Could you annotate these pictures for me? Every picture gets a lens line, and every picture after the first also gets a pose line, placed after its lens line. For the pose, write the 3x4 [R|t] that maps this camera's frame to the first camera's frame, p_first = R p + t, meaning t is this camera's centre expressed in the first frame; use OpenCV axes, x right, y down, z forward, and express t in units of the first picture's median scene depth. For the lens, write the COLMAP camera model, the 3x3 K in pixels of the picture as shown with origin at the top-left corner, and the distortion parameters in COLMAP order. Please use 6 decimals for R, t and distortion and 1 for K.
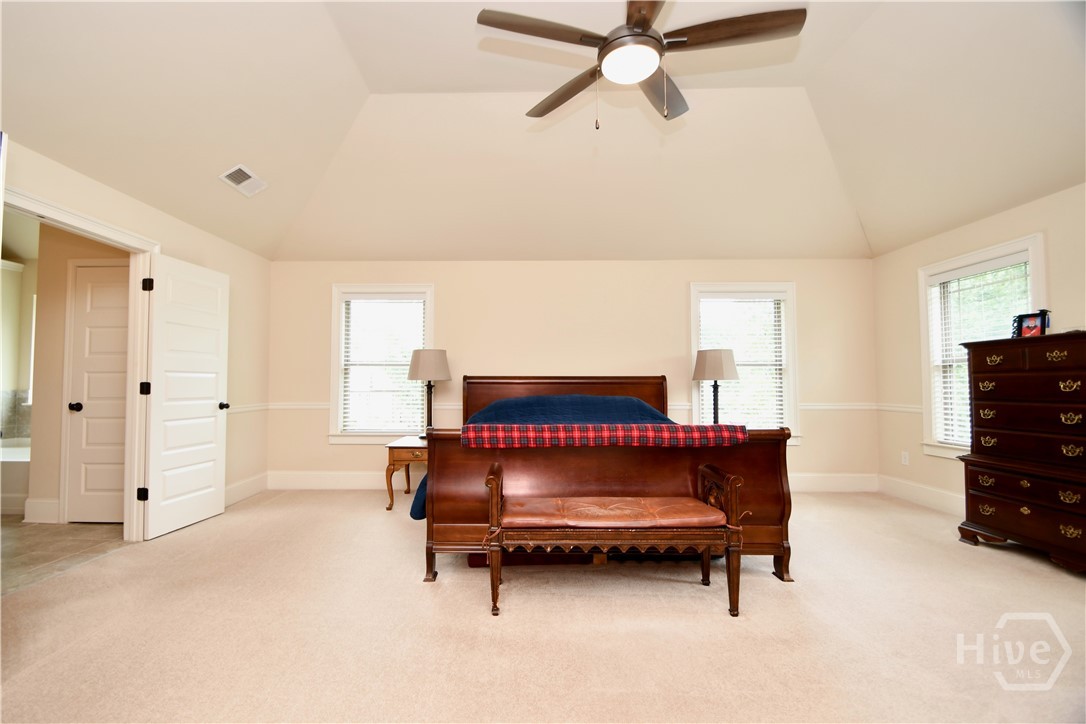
lens RADIAL K [[482.6, 0, 524.7], [0, 482.6, 370.1], [0, 0, 1]] dist [0.008444, -0.014520]
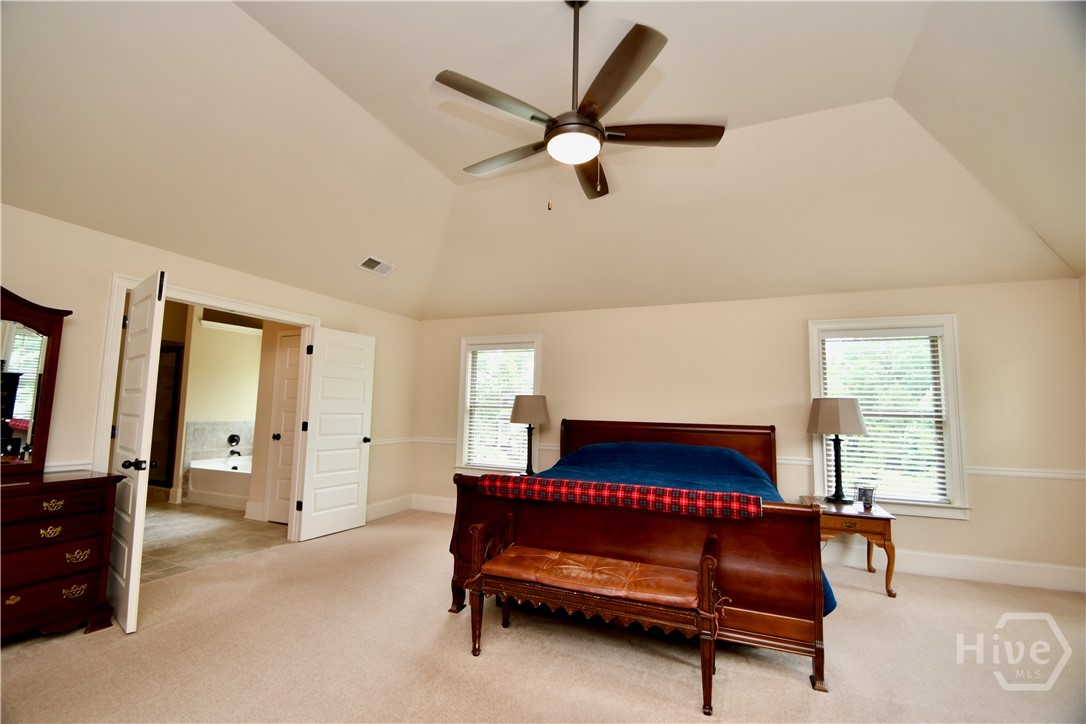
lens RADIAL K [[482.6, 0, 548.3], [0, 482.6, 362.6], [0, 0, 1]] dist [0.008444, -0.014520]
pose [[0.921148, -0.015199, -0.388916, 0.351322], [-0.012753, 0.997522, -0.069189, -0.052664], [0.389004, 0.068694, 0.918671, 0.011087]]
